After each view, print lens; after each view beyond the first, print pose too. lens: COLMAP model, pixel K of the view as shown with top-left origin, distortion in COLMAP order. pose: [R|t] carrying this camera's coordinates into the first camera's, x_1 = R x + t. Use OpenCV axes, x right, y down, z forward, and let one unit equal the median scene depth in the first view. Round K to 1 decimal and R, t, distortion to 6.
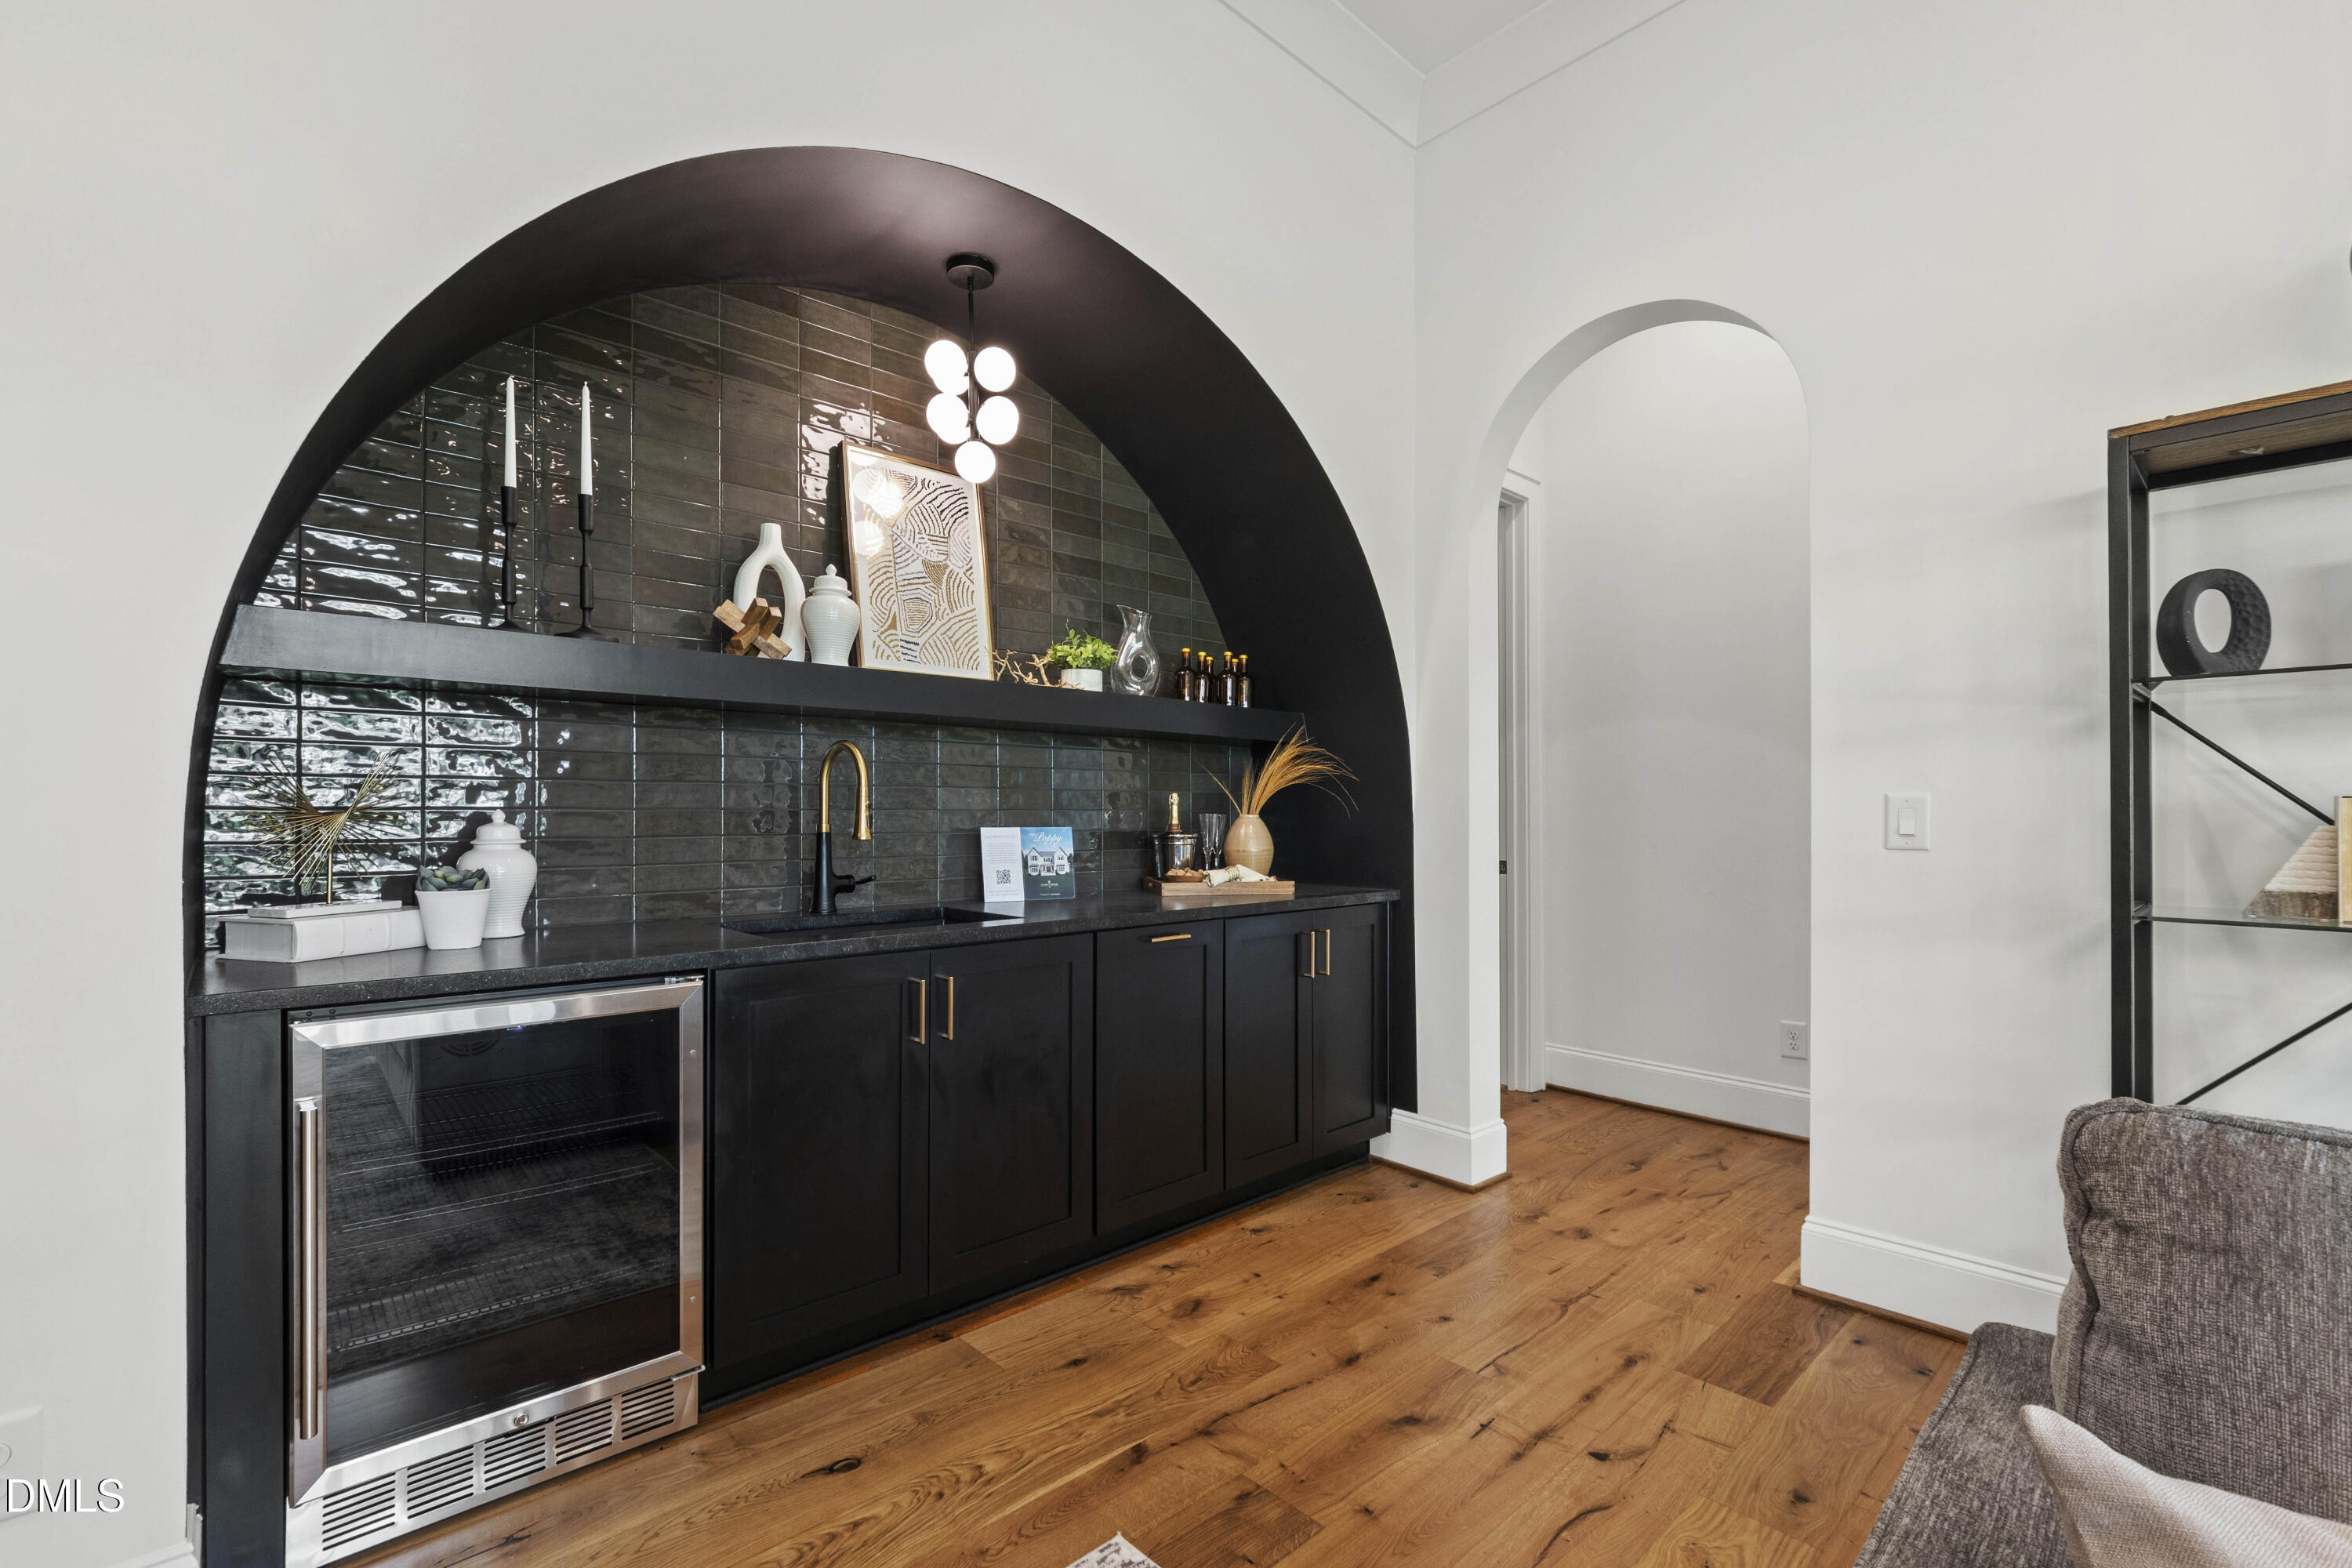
lens RADIAL K [[1039.2, 0, 1170.4], [0, 1039.2, 801.4], [0, 0, 1]] dist [-0.004143, 0.002220]
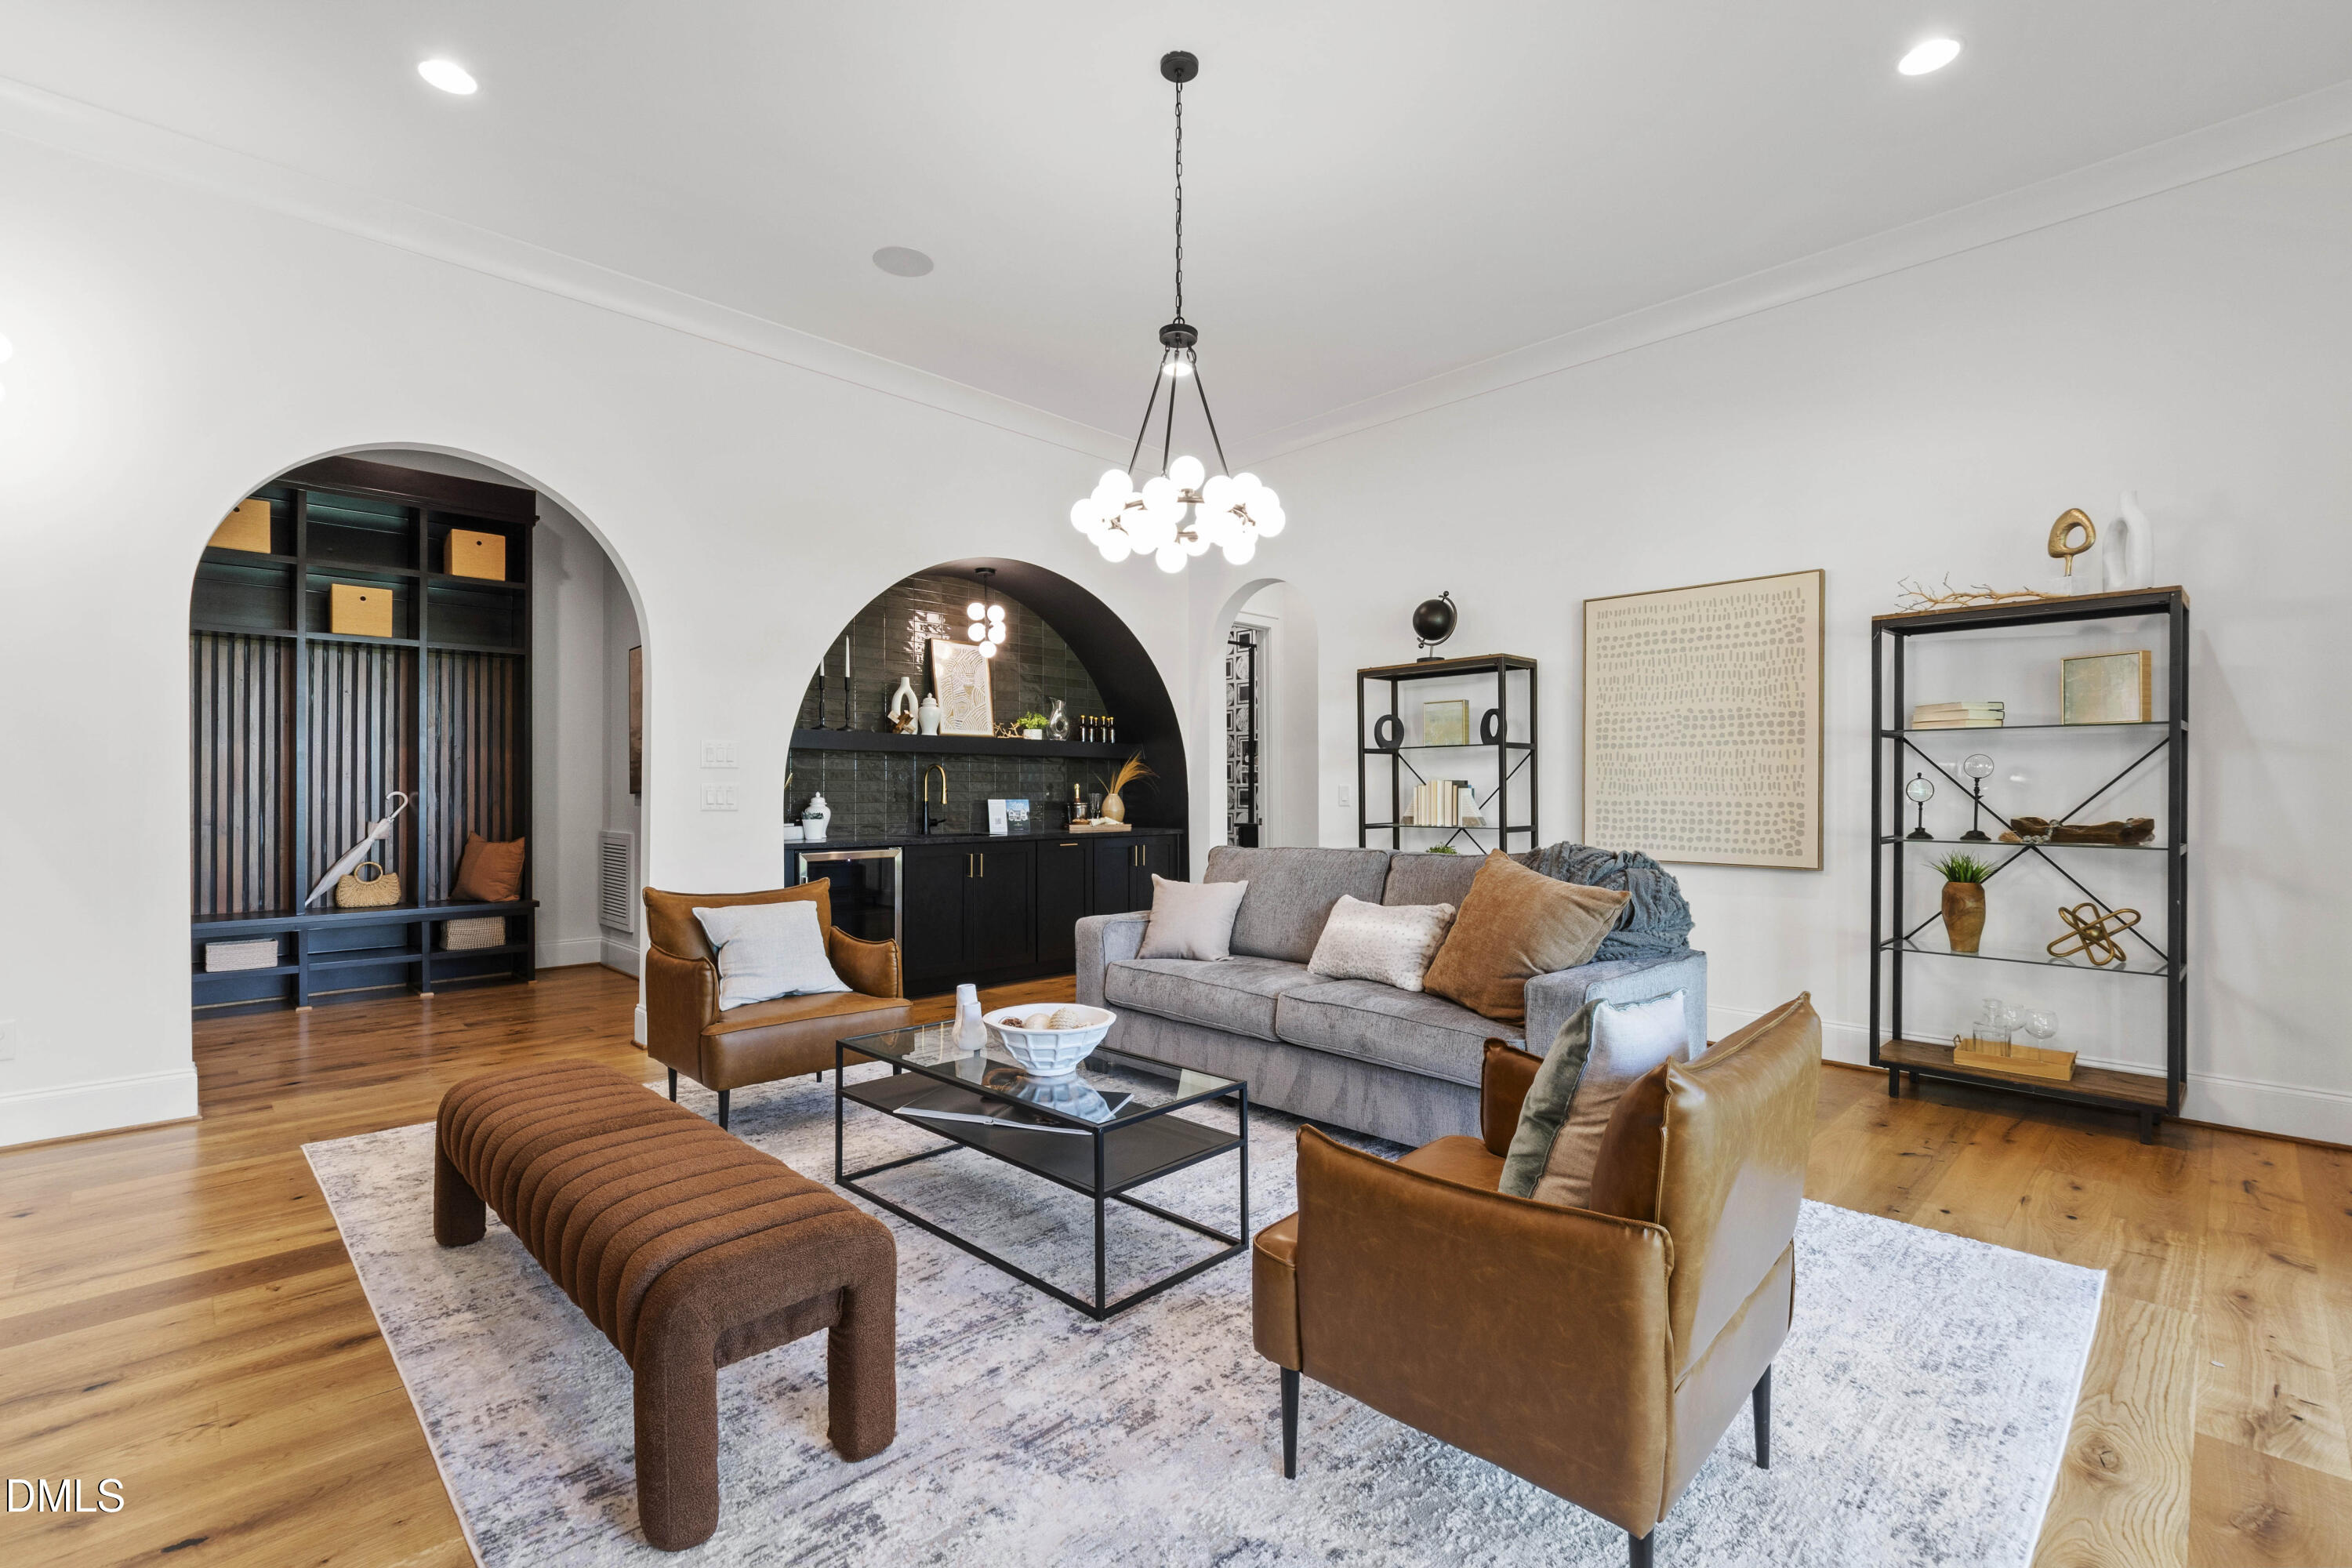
lens RADIAL K [[1039.2, 0, 1182.3], [0, 1039.2, 775.5], [0, 0, 1]] dist [-0.004143, 0.002220]
pose [[0.999439, 0.000316, 0.033496, 0.166588], [-0.000297, 1.000000, -0.000564, -0.026040], [-0.033496, 0.000553, 0.999439, -1.288116]]
